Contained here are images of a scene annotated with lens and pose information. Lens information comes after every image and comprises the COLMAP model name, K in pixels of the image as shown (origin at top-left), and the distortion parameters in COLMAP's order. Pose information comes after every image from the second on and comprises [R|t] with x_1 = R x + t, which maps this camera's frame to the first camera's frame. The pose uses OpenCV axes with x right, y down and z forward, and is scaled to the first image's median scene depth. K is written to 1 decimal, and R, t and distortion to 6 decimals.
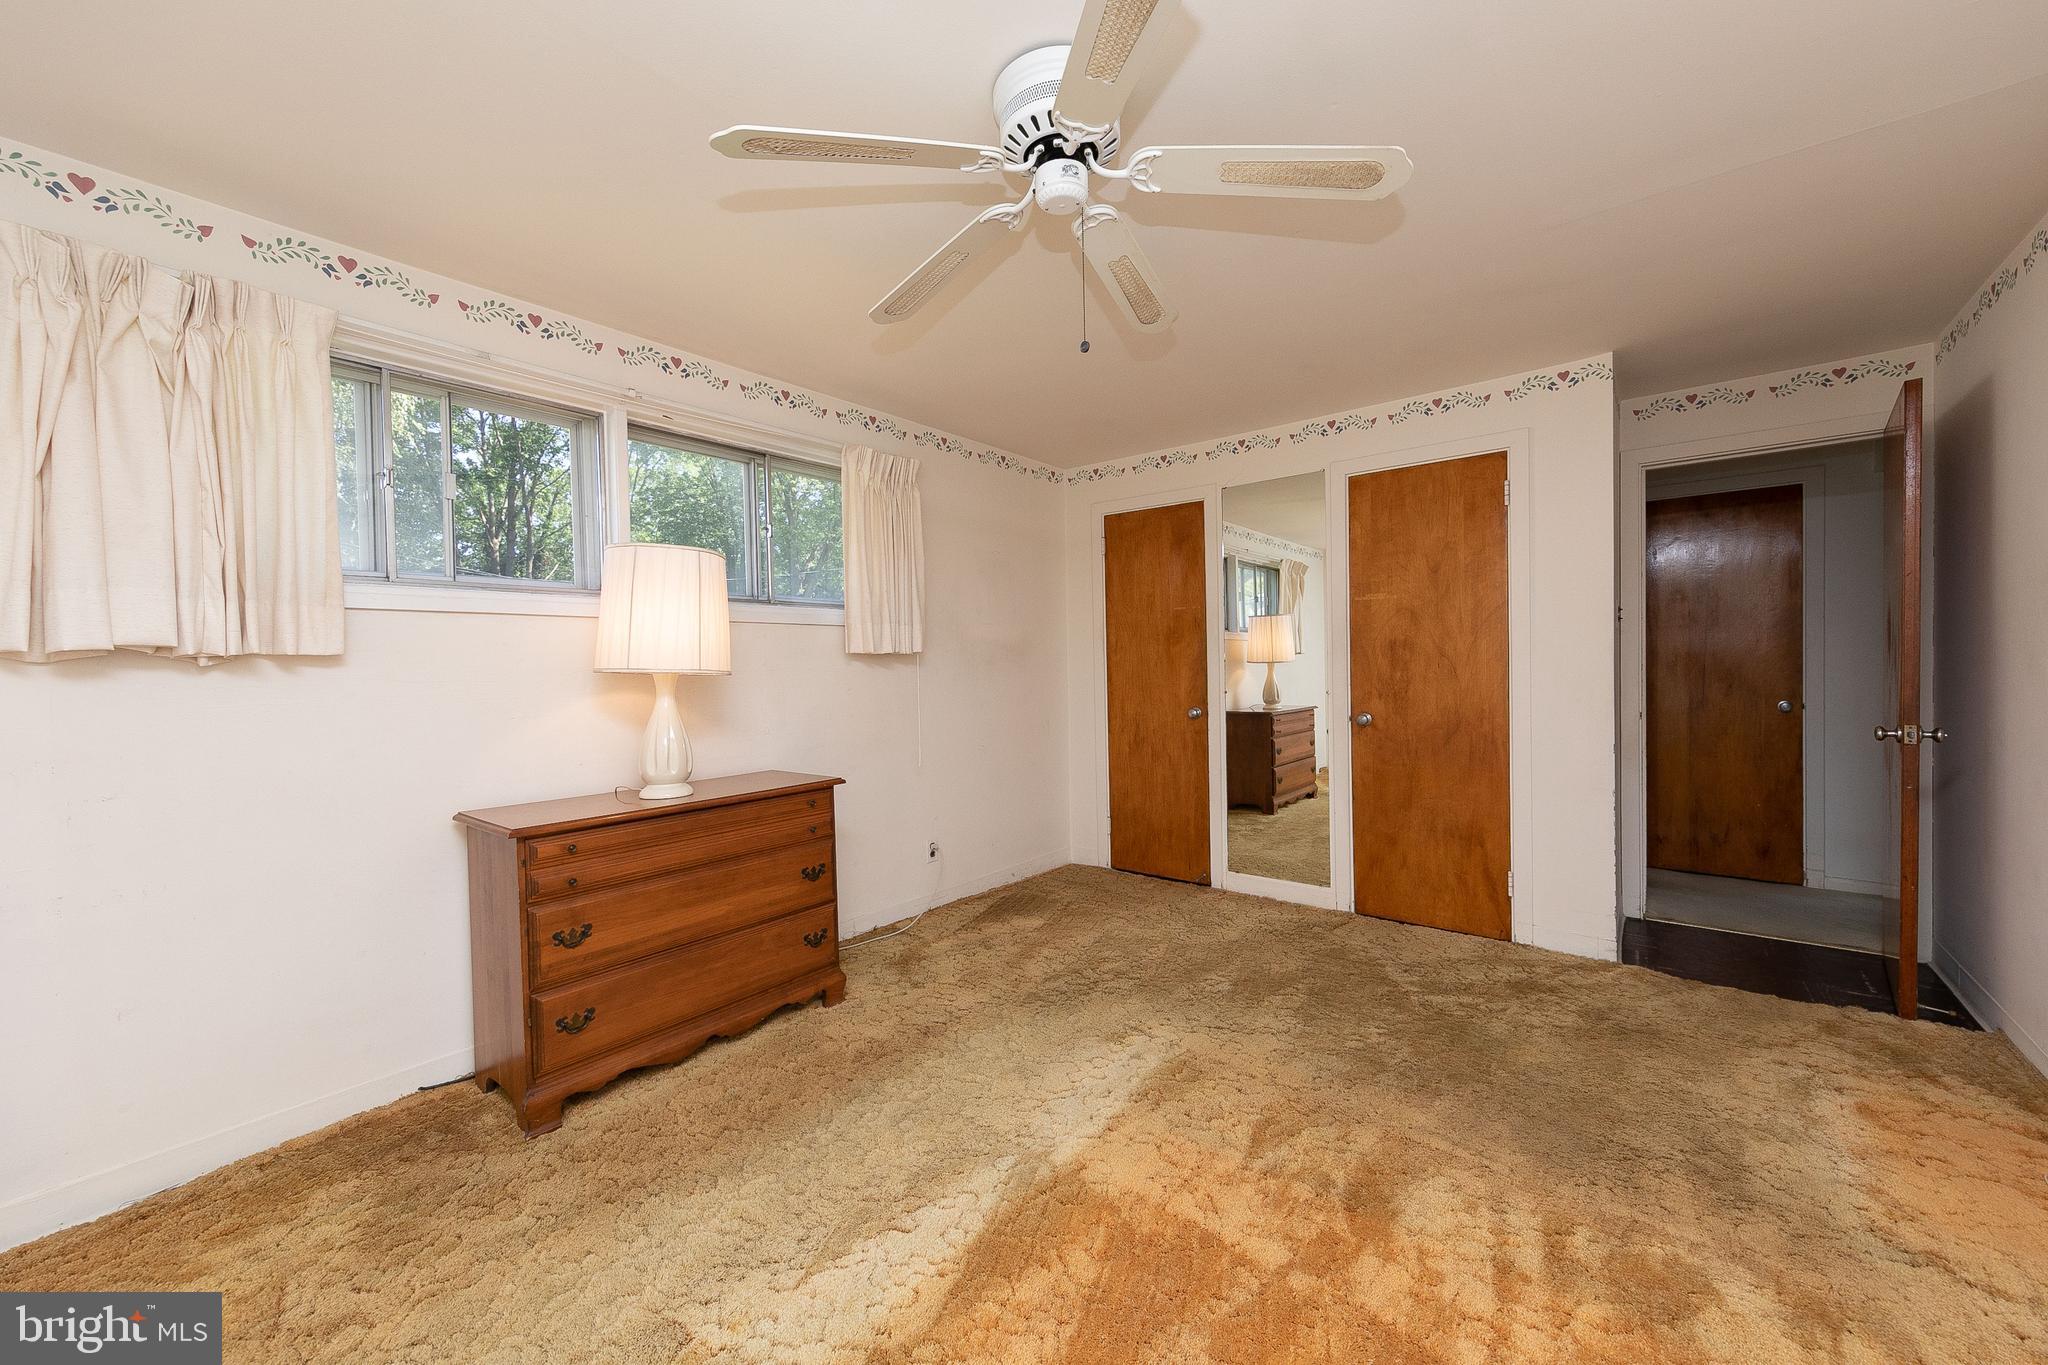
lens RADIAL K [[782.0, 0, 1021.5], [0, 782.0, 686.8], [0, 0, 1]] dist [0.000630, -0.000054]
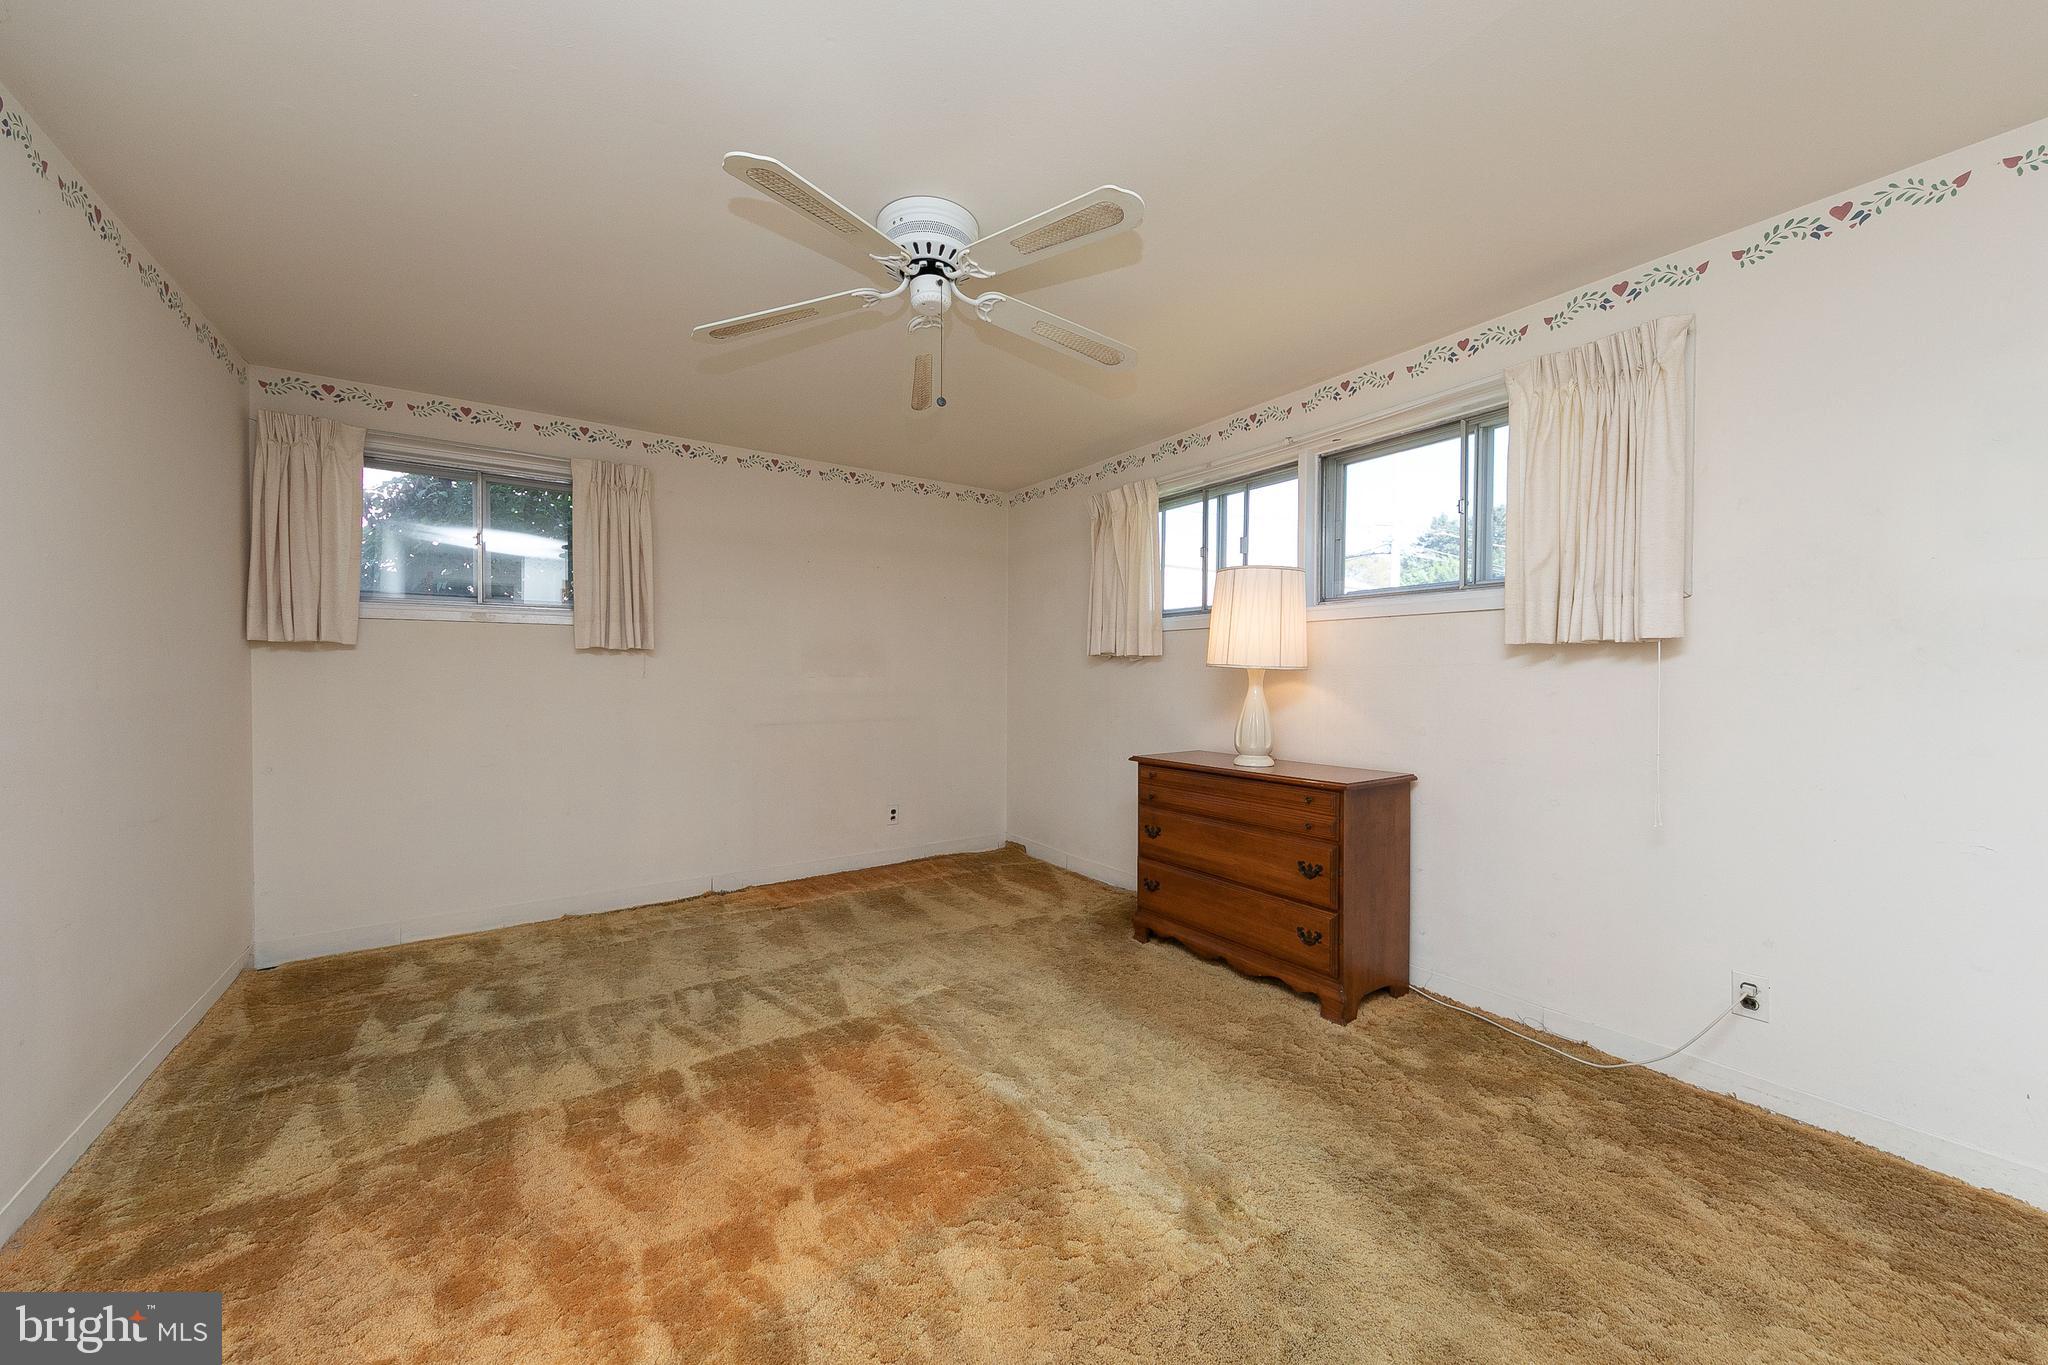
lens RADIAL K [[743.5, 0, 1020.6], [0, 743.5, 677.3], [0, 0, 1]] dist [0.011692, -0.000329]
pose [[-0.292779, 0.029740, -0.955717, 0.744875], [-0.014871, 0.999254, 0.035650, -0.036324], [0.956064, 0.024650, -0.292118, 0.921692]]
